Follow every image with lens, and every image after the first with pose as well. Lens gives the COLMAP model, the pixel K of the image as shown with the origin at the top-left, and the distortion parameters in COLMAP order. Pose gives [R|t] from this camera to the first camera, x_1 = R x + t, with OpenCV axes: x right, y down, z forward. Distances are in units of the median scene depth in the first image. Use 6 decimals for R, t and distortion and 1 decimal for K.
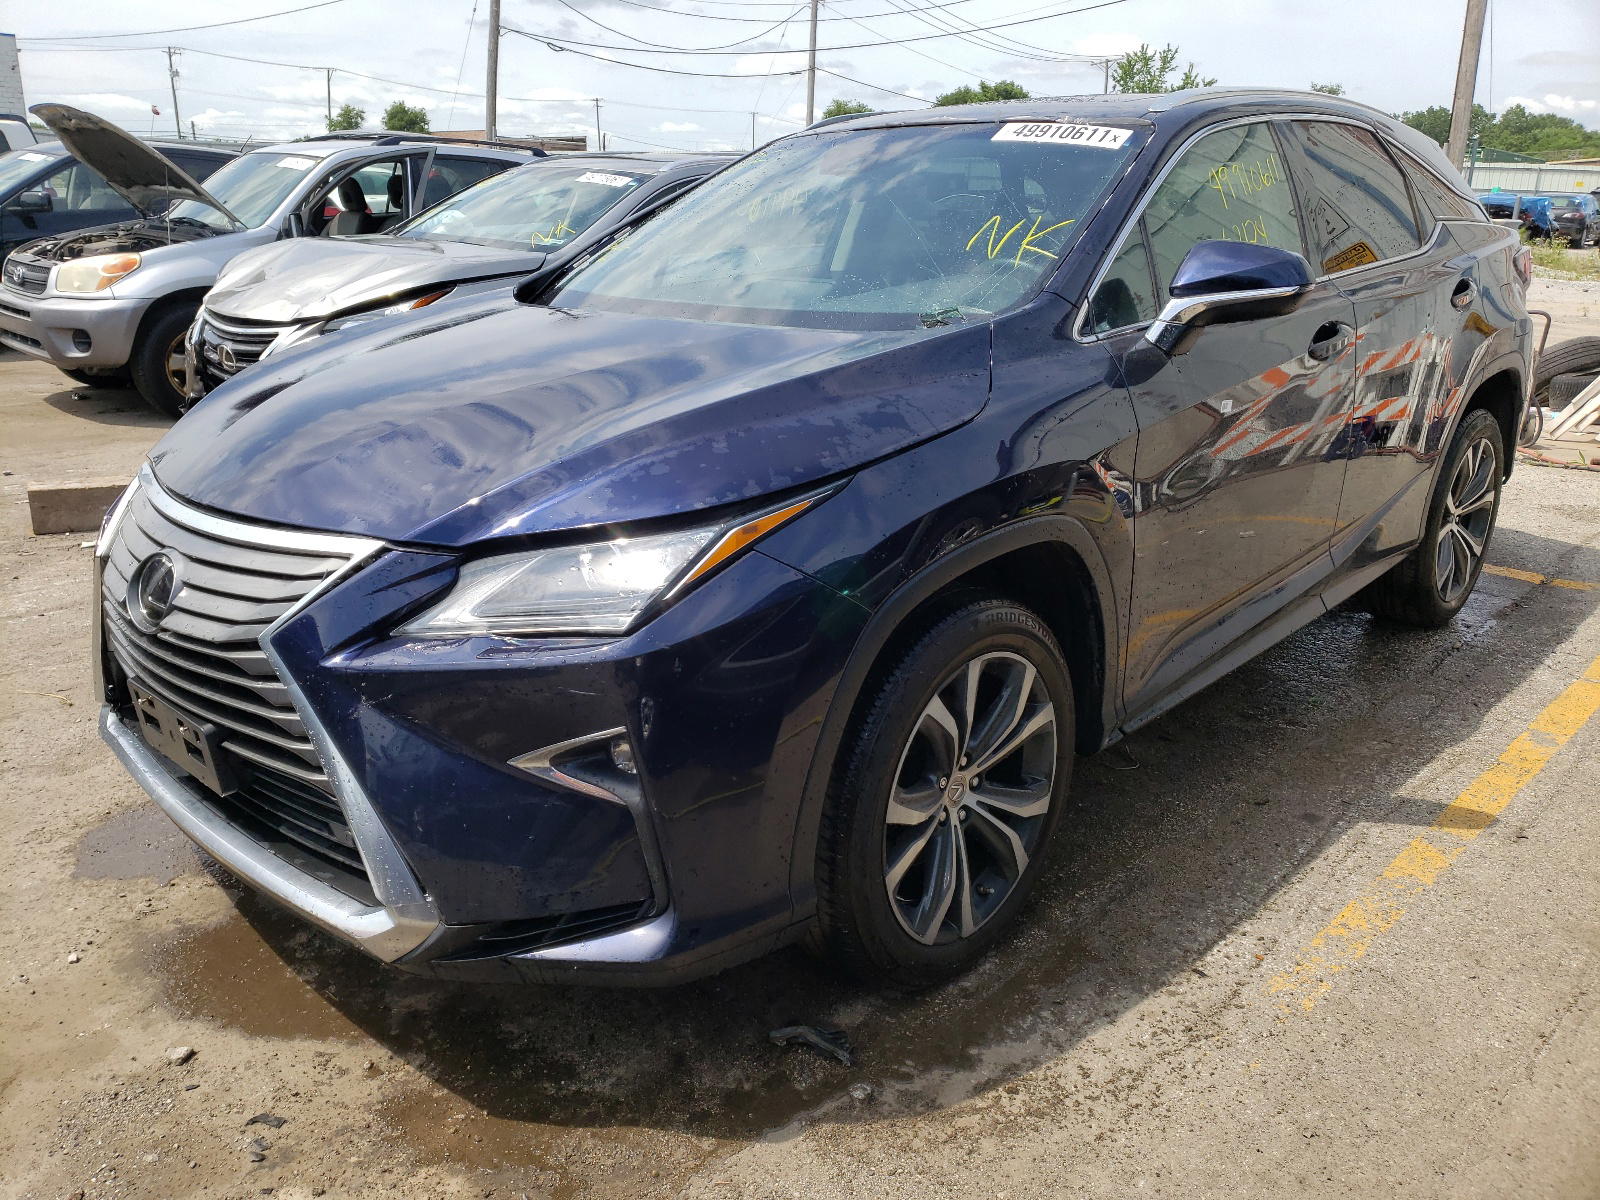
lens RADIAL K [[1403.3, 0, 800.0], [0, 1403.3, 600.0], [0, 0, 1]] dist [0.001211, 0.002203]
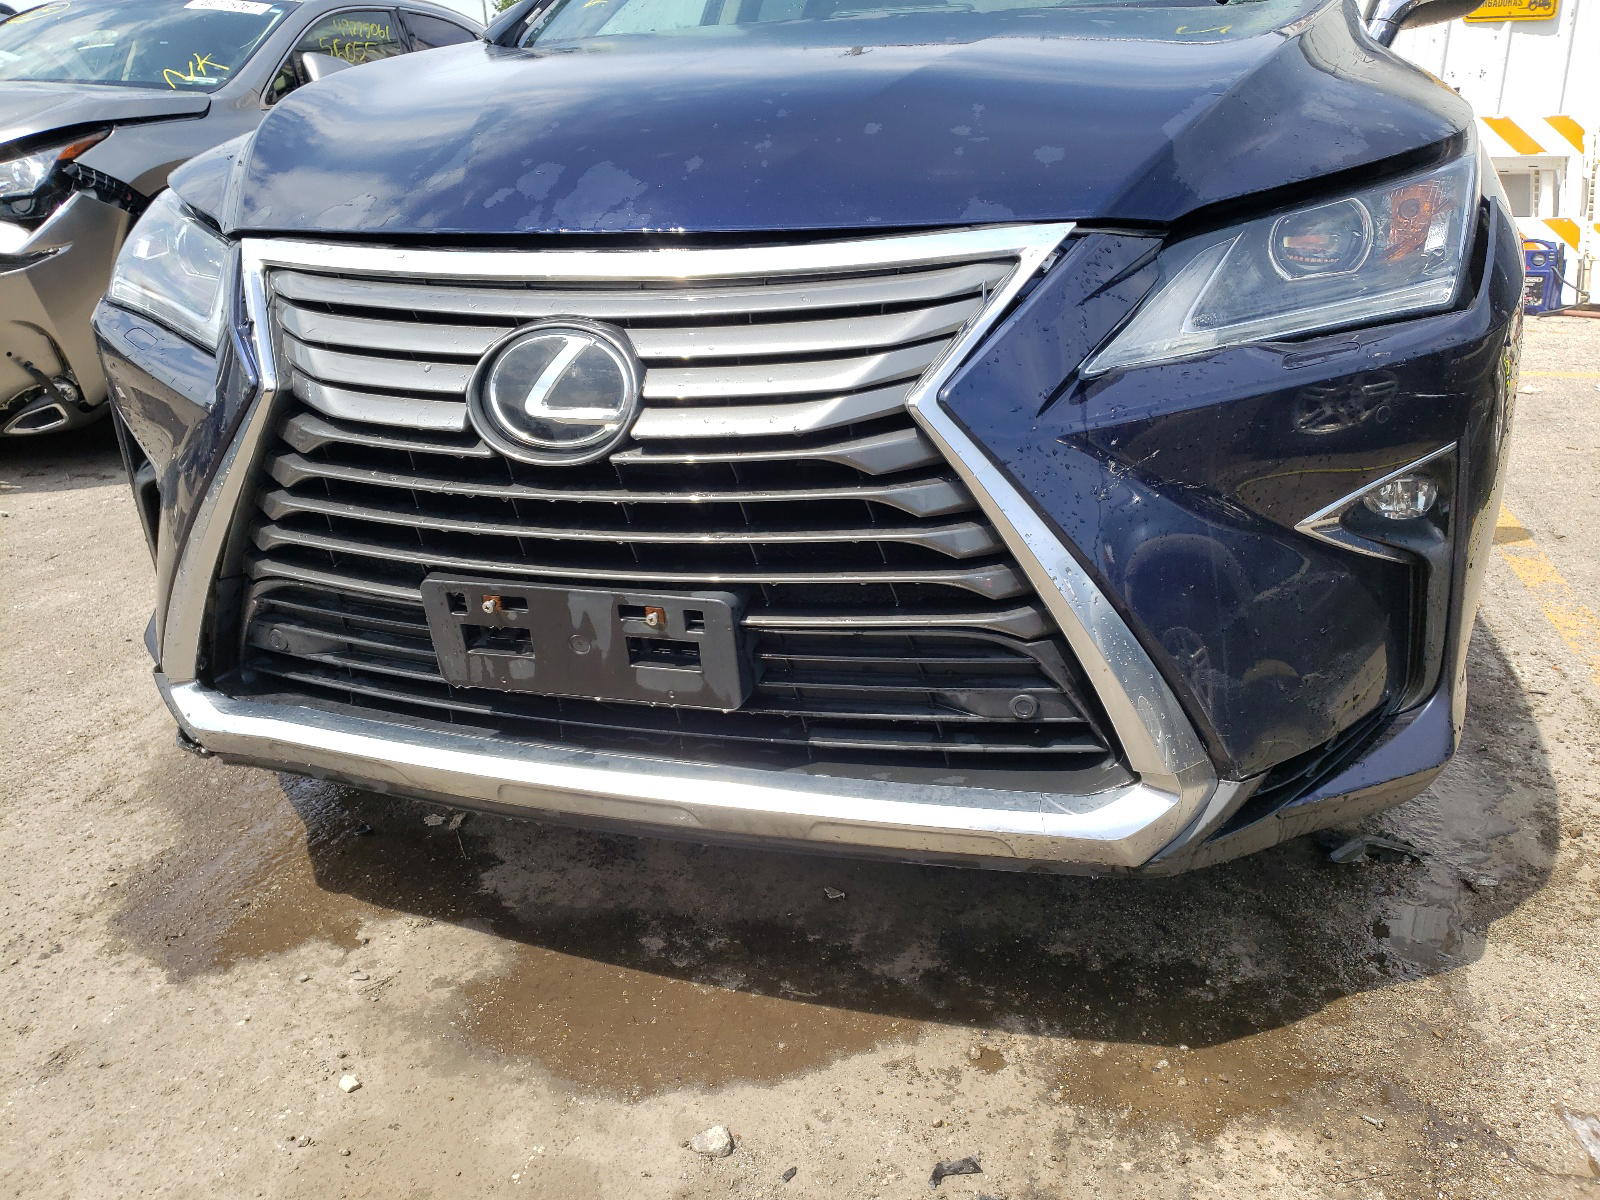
lens RADIAL K [[1403.3, 0, 800.0], [0, 1403.3, 600.0], [0, 0, 1]] dist [0.001211, 0.002203]
pose [[0.869615, -0.193937, 0.454047, -0.692573], [0.176812, 0.980959, 0.080357, 0.050680], [-0.460985, 0.010402, 0.887347, 0.465714]]
